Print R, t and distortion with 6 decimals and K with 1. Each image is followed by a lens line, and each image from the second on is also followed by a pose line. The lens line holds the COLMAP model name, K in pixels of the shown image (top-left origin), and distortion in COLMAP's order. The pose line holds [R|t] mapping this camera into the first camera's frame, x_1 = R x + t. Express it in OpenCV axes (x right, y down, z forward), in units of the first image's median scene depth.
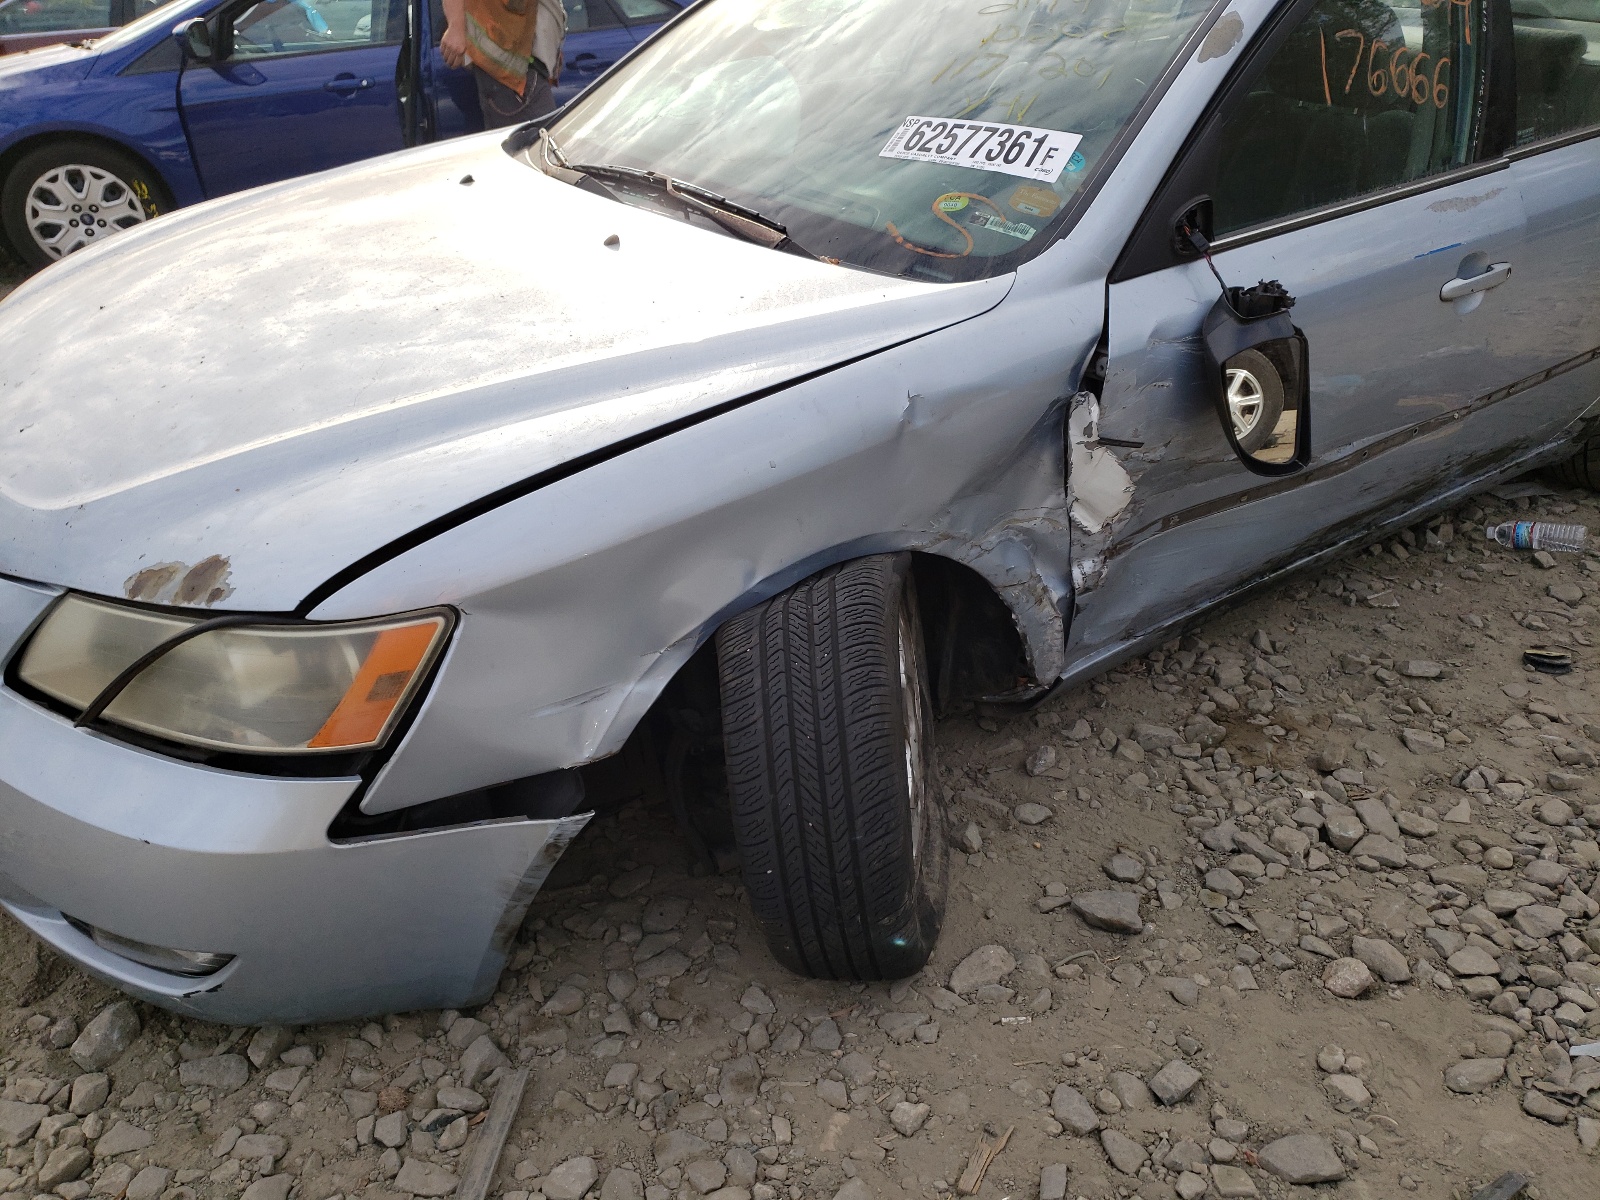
lens RADIAL K [[1163.4, 0, 797.4], [0, 1163.4, 607.1], [0, 0, 1]] dist [0.013609, 0.000147]
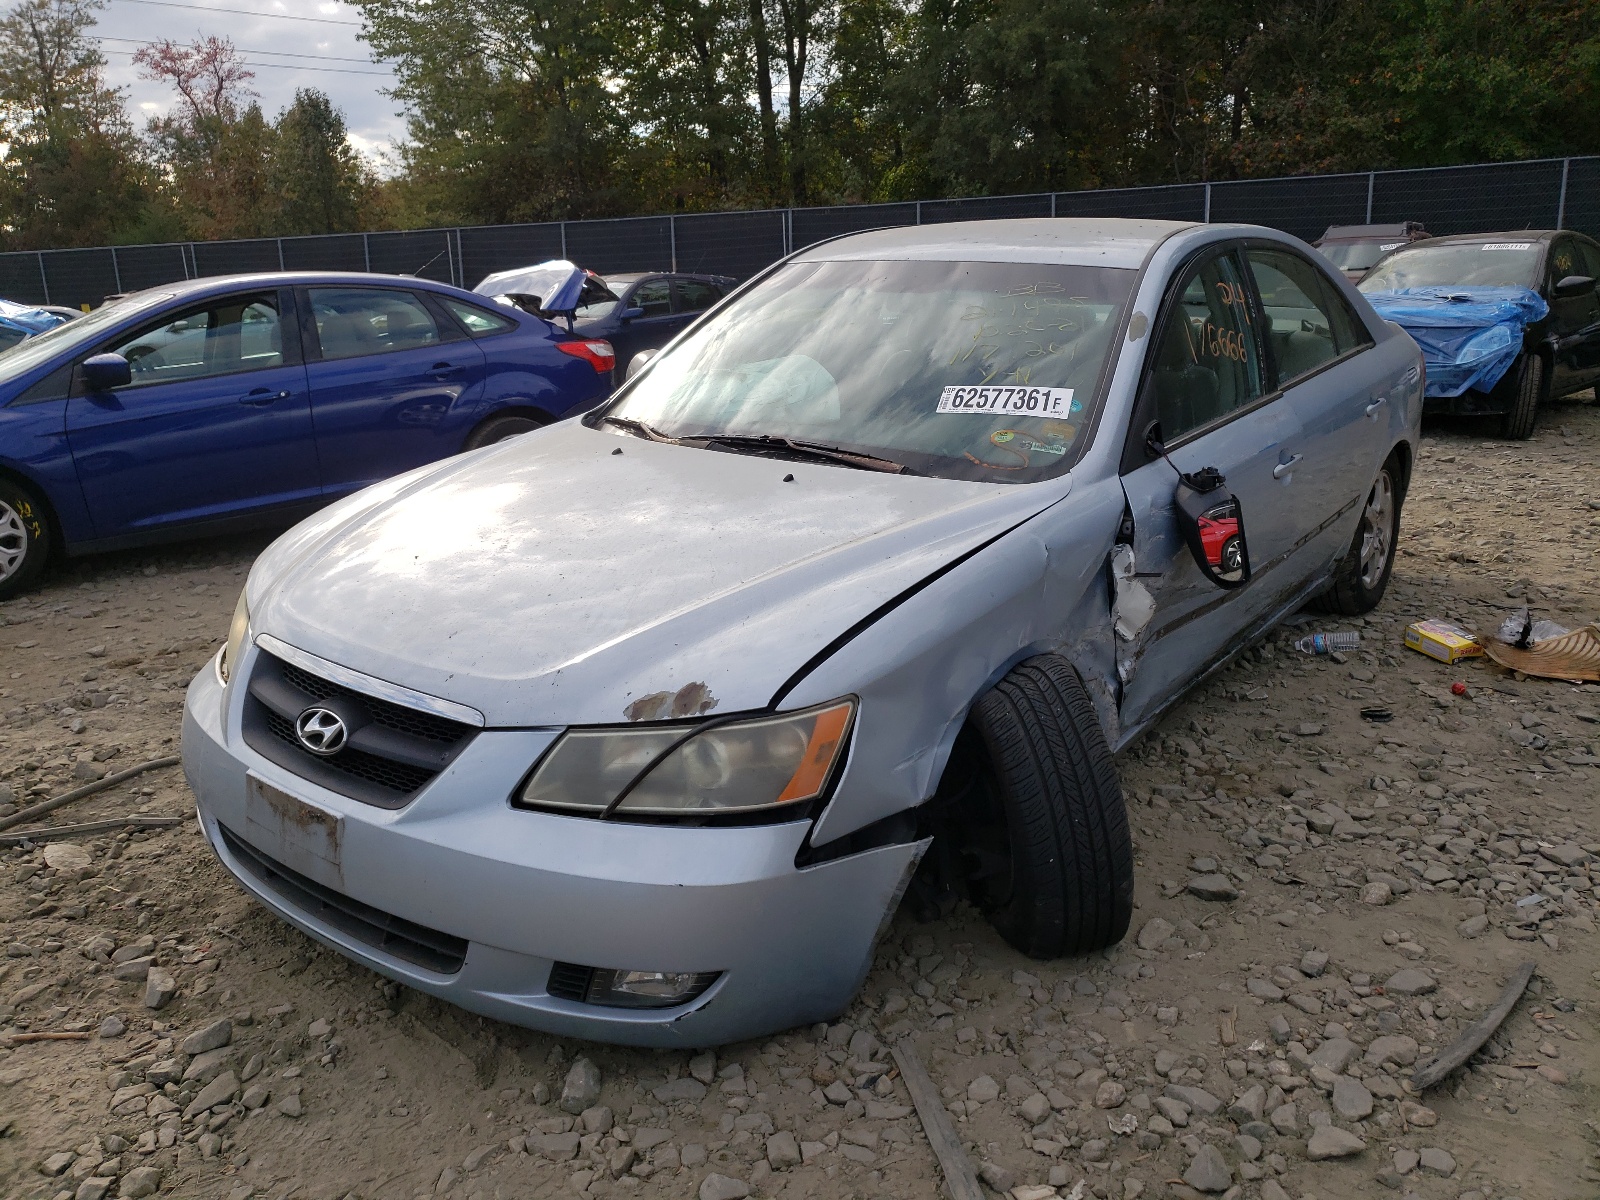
lens RADIAL K [[1163.4, 0, 797.4], [0, 1163.4, 607.1], [0, 0, 1]] dist [0.013609, 0.000147]
pose [[0.963288, -0.104797, 0.247172, -0.529574], [0.157216, 0.966489, -0.202932, 0.133280], [-0.217623, 0.234341, 0.947483, -0.323769]]
